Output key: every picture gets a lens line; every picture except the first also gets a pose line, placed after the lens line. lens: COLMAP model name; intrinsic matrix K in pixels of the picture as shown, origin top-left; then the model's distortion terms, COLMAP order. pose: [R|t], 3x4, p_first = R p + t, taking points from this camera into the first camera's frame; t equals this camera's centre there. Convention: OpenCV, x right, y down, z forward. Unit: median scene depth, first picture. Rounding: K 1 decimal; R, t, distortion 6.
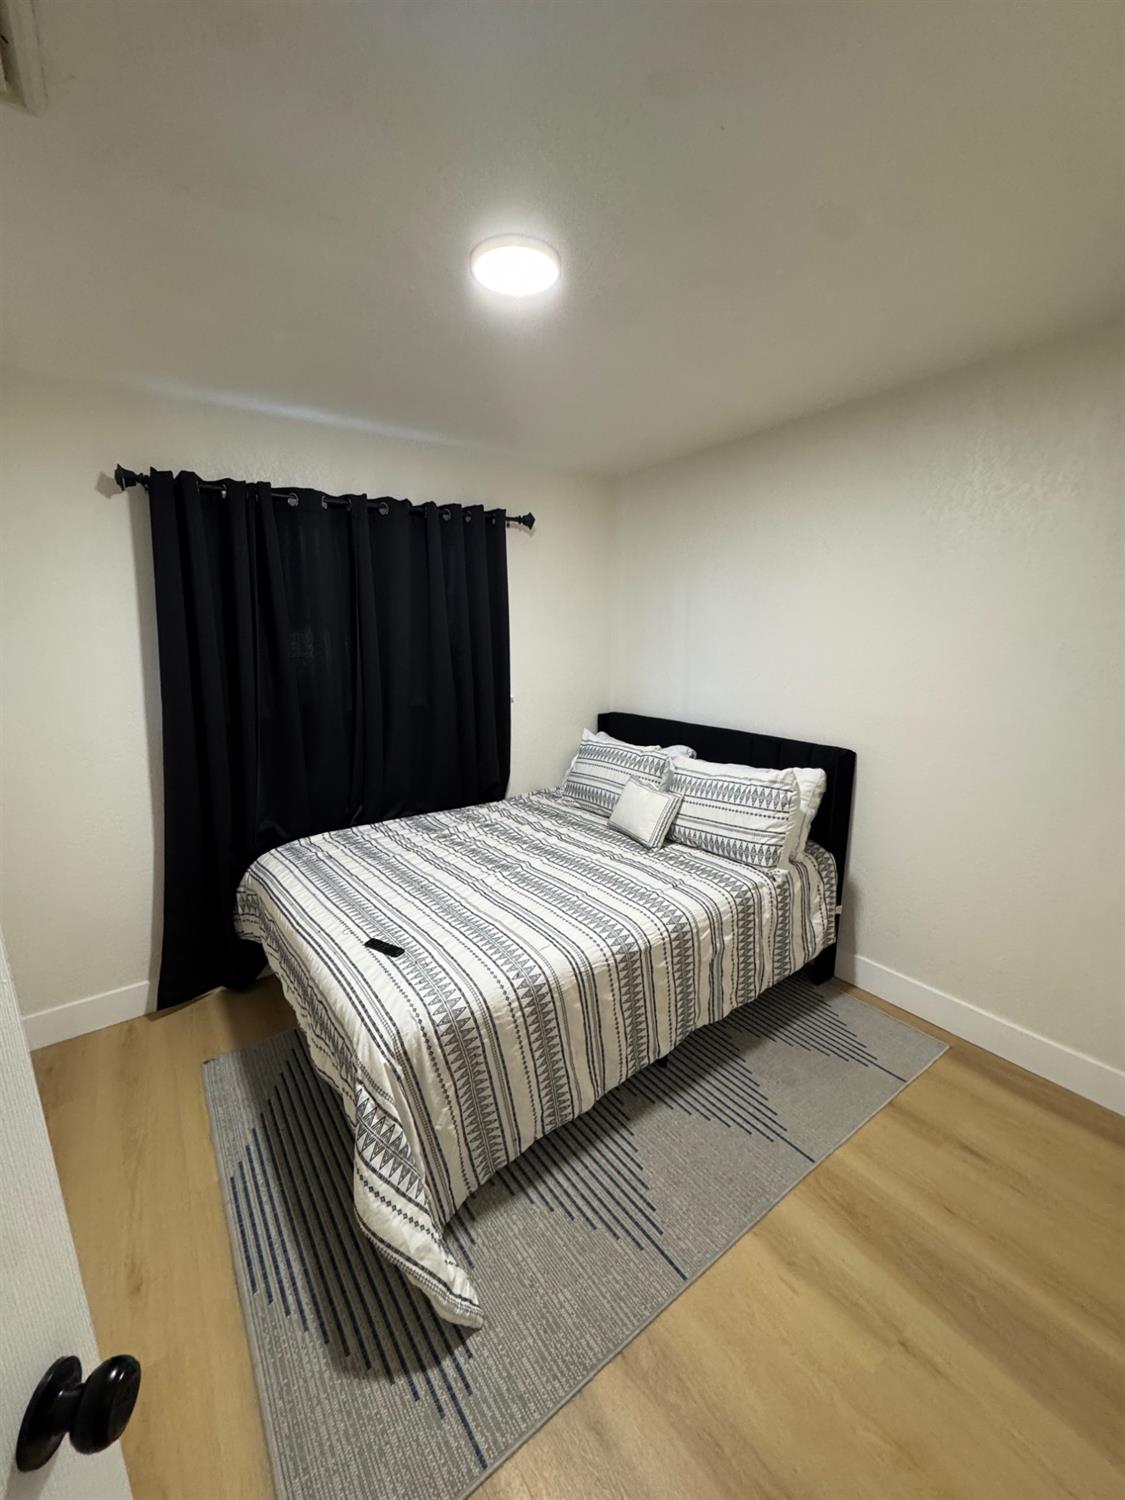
lens RADIAL K [[597.7, 0, 561.1], [0, 597.7, 748.5], [0, 0, 1]] dist [-0.003155, -0.000174]
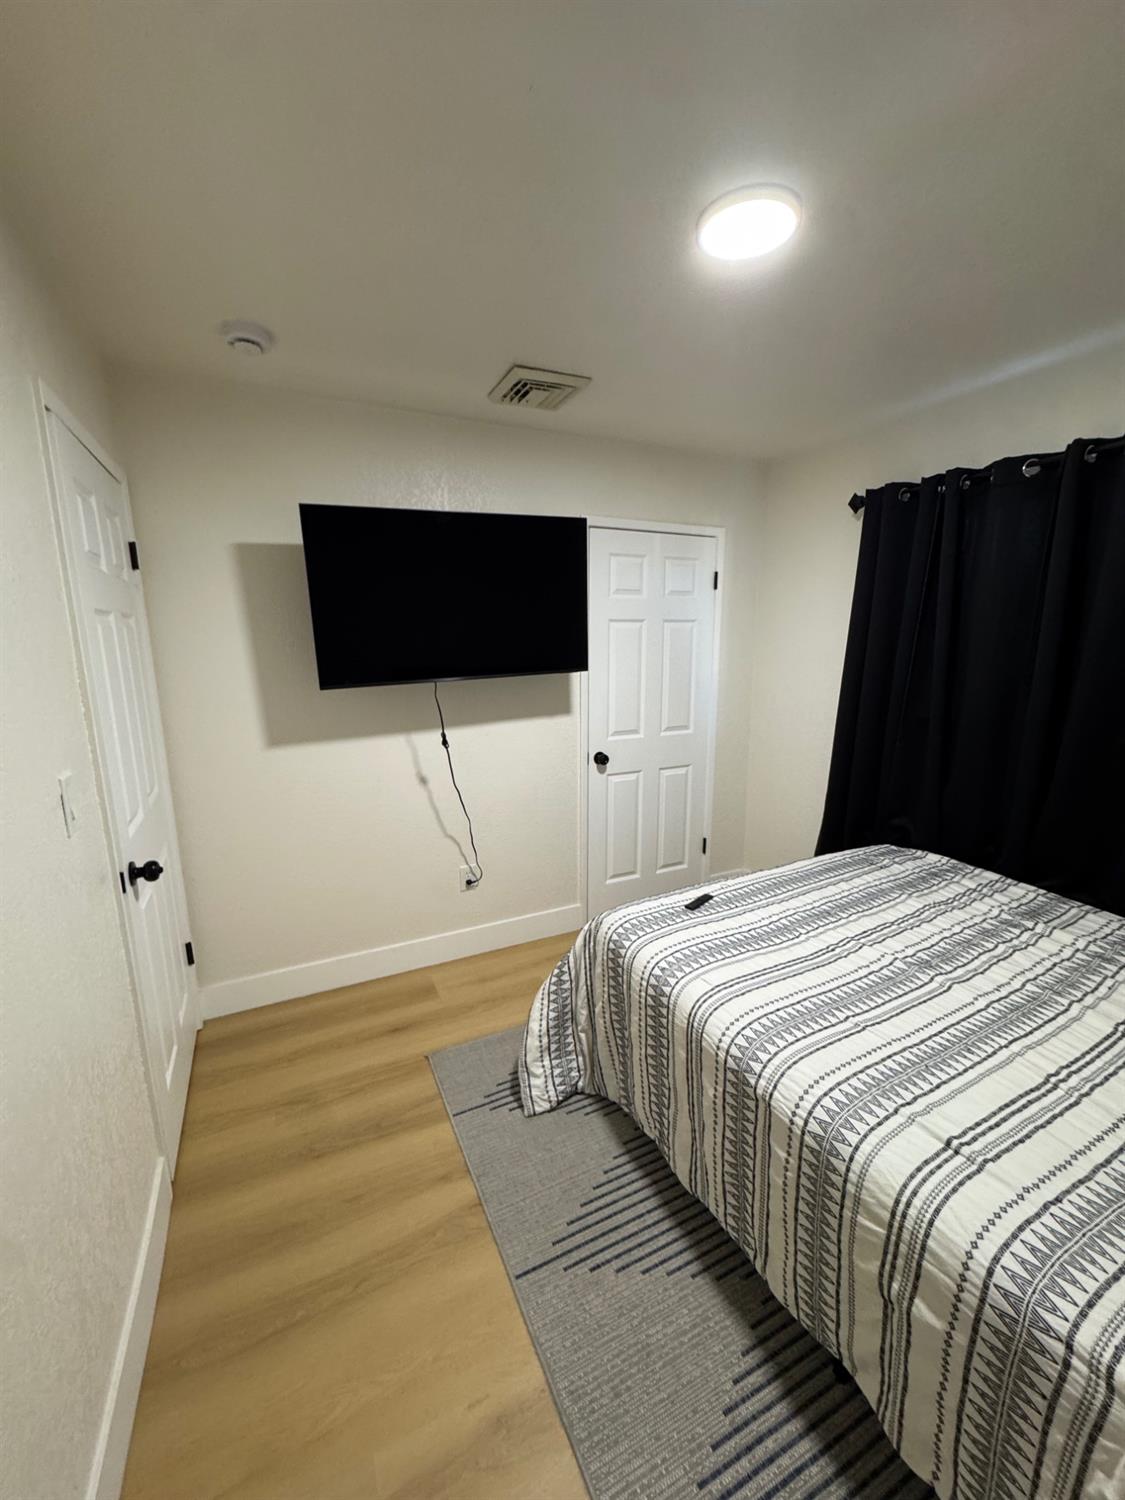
lens RADIAL K [[597.7, 0, 561.1], [0, 597.7, 748.5], [0, 0, 1]] dist [-0.003155, -0.000174]
pose [[-0.187745, 0.199922, -0.961656, 0.857064], [-0.184737, 0.954406, 0.234481, -0.184172], [0.964689, 0.221676, -0.142252, 0.887654]]
